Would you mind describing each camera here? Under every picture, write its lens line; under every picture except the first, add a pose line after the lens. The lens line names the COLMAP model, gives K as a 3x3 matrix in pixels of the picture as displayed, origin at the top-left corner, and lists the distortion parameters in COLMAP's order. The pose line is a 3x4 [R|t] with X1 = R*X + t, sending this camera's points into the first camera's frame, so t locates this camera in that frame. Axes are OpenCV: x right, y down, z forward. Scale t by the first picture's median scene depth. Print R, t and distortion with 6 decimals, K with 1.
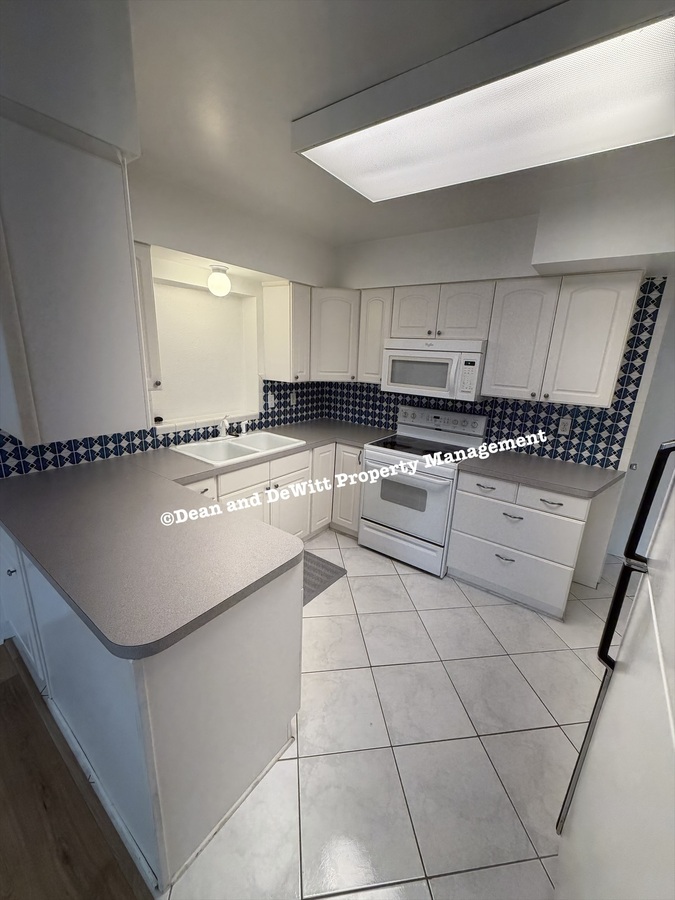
lens RADIAL K [[358.3, 0, 338.8], [0, 358.3, 447.7], [0, 0, 1]] dist [-0.001204, -0.000113]
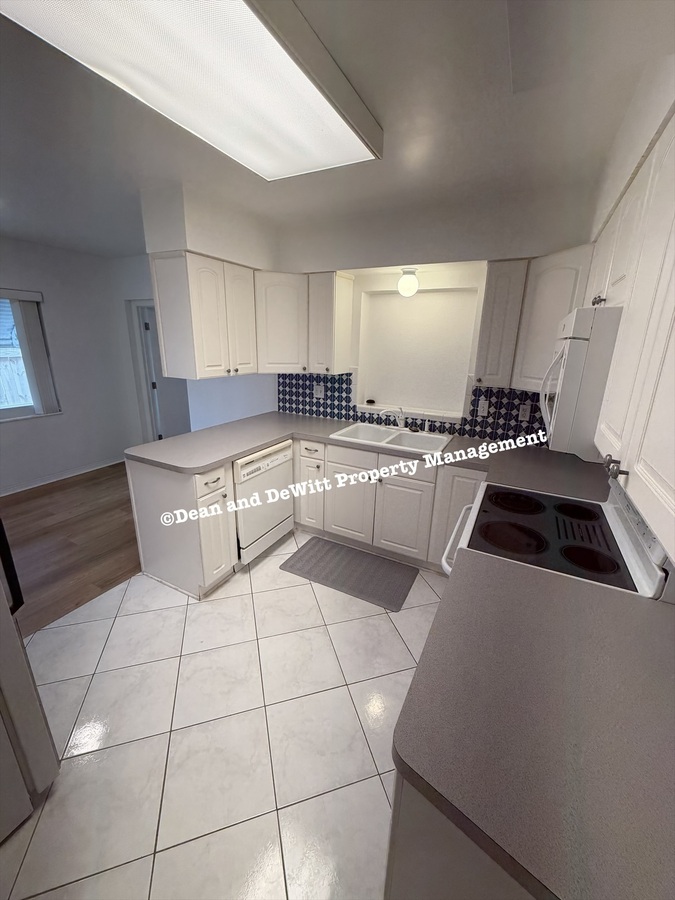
lens RADIAL K [[358.3, 0, 338.8], [0, 358.3, 447.7], [0, 0, 1]] dist [-0.001204, -0.000113]
pose [[0.159605, 0.246693, -0.955860, 0.617940], [-0.276069, 0.940793, 0.196708, -0.119815], [0.947793, 0.232488, 0.218260, 0.536905]]
